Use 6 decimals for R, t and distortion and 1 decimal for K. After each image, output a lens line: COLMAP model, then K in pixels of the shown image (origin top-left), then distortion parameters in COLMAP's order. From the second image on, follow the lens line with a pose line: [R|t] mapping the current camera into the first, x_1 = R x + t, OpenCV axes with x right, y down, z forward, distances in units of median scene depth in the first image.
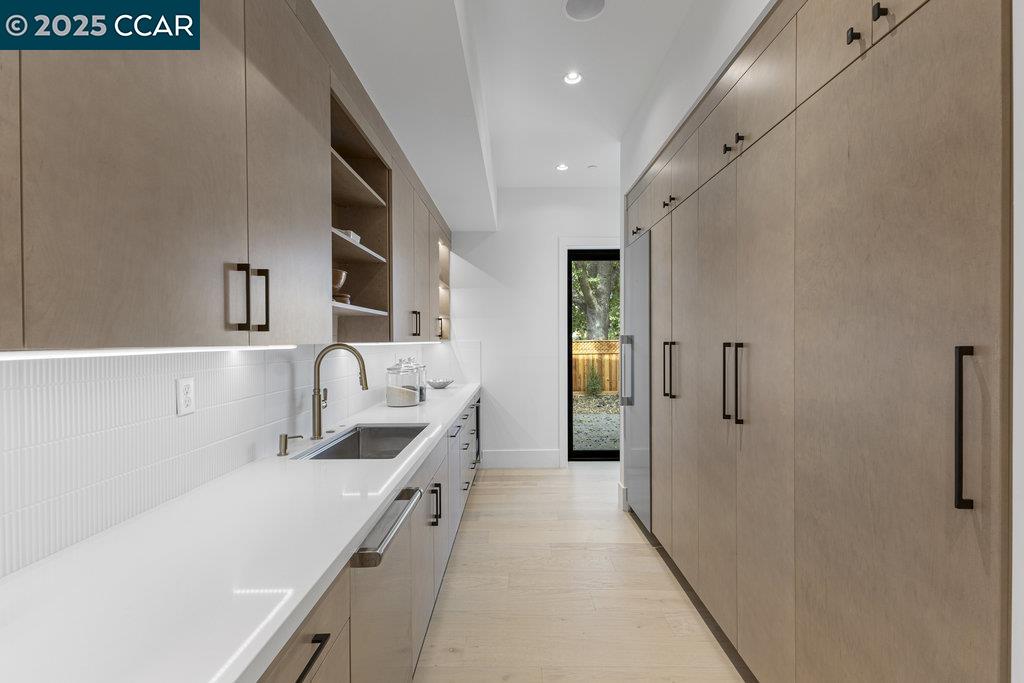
lens RADIAL K [[446.4, 0, 516.4], [0, 446.4, 340.3], [0, 0, 1]] dist [0.014566, -0.006122]
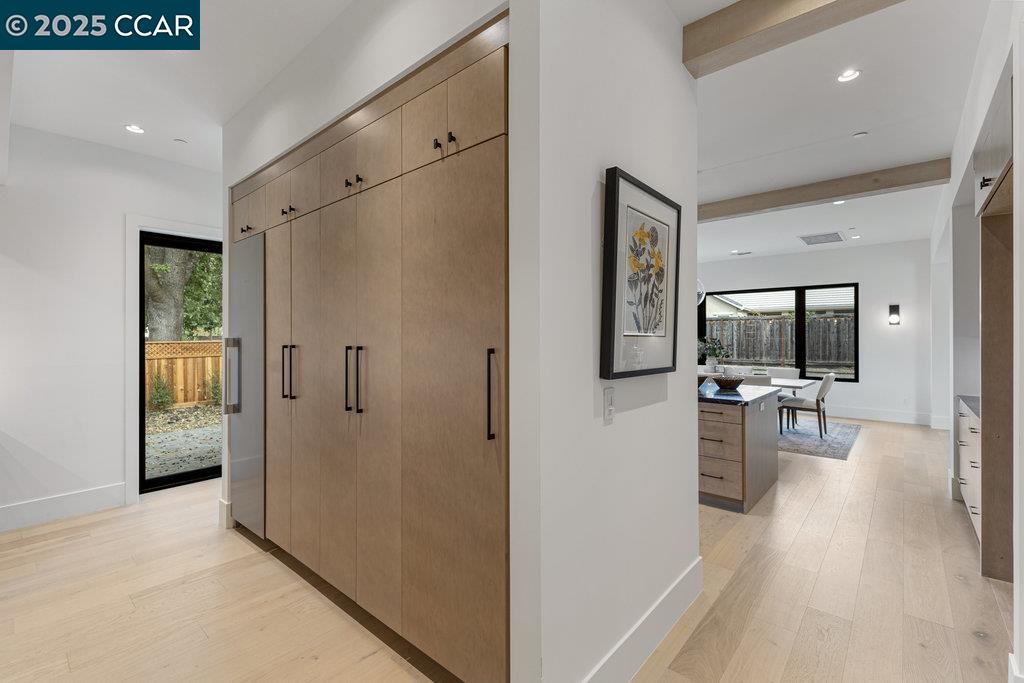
lens RADIAL K [[453.1, 0, 516.1], [0, 453.1, 335.8], [0, 0, 1]] dist [0.011066, -0.000818]
pose [[0.659072, 0.001518, 0.752078, -0.106120], [0.004915, 0.999968, -0.006325, -0.009210], [-0.752063, 0.007865, 0.659044, -0.095255]]
